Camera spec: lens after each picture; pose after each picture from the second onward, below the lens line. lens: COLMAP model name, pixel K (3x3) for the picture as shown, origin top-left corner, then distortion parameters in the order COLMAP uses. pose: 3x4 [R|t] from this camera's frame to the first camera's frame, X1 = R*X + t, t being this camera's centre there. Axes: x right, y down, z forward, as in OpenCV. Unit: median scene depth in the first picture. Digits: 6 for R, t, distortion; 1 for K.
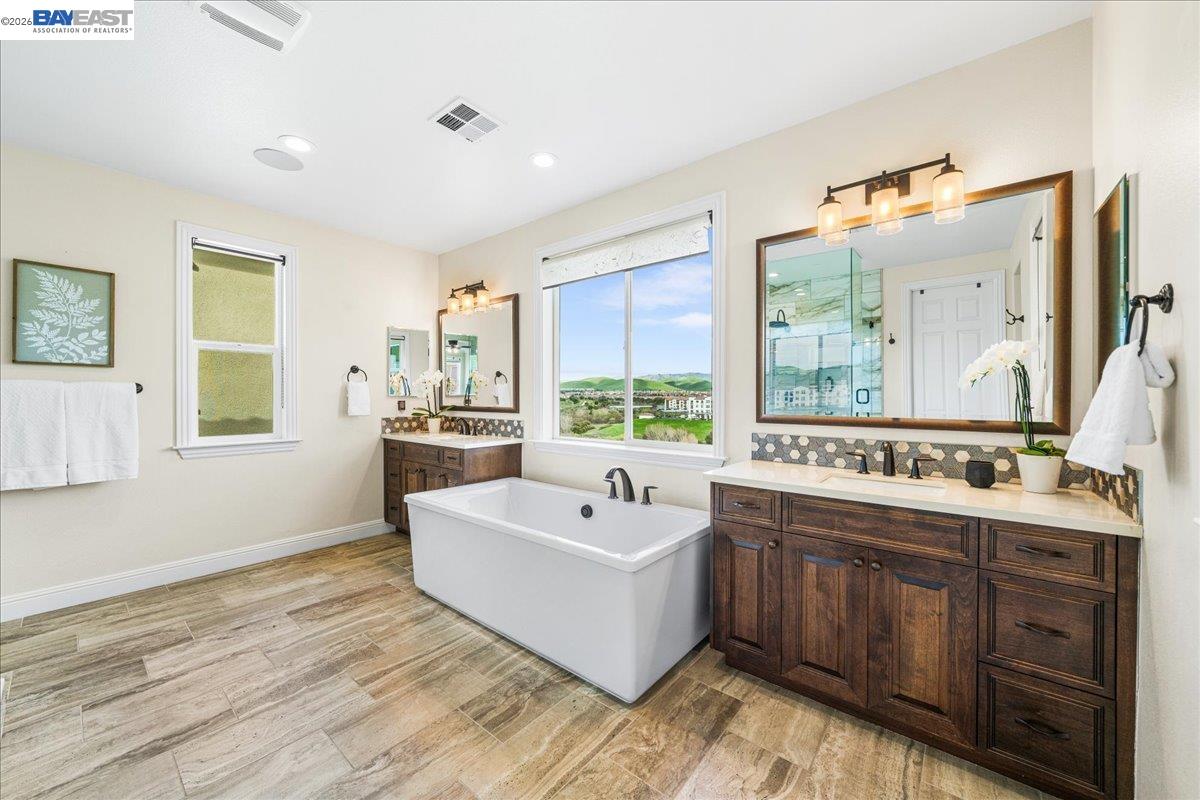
lens RADIAL K [[437.4, 0, 589.7], [0, 437.4, 401.1], [0, 0, 1]] dist [-0.003463, -0.000394]
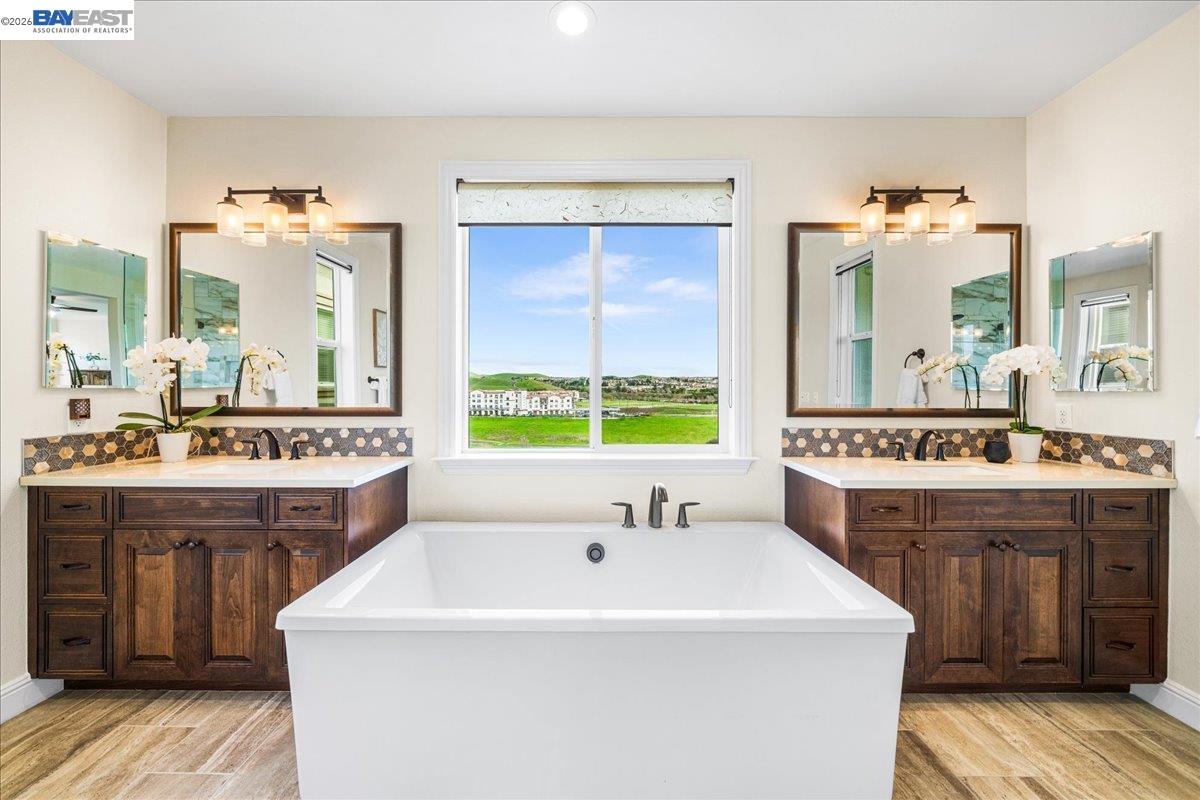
lens RADIAL K [[437.4, 0, 597.9], [0, 437.4, 390.8], [0, 0, 1]] dist [-0.003463, -0.000394]
pose [[0.772243, -0.001223, 0.635326, -0.631390], [0.007197, 0.999951, -0.006823, -0.004451], [-0.635286, 0.009842, 0.772214, 0.635031]]
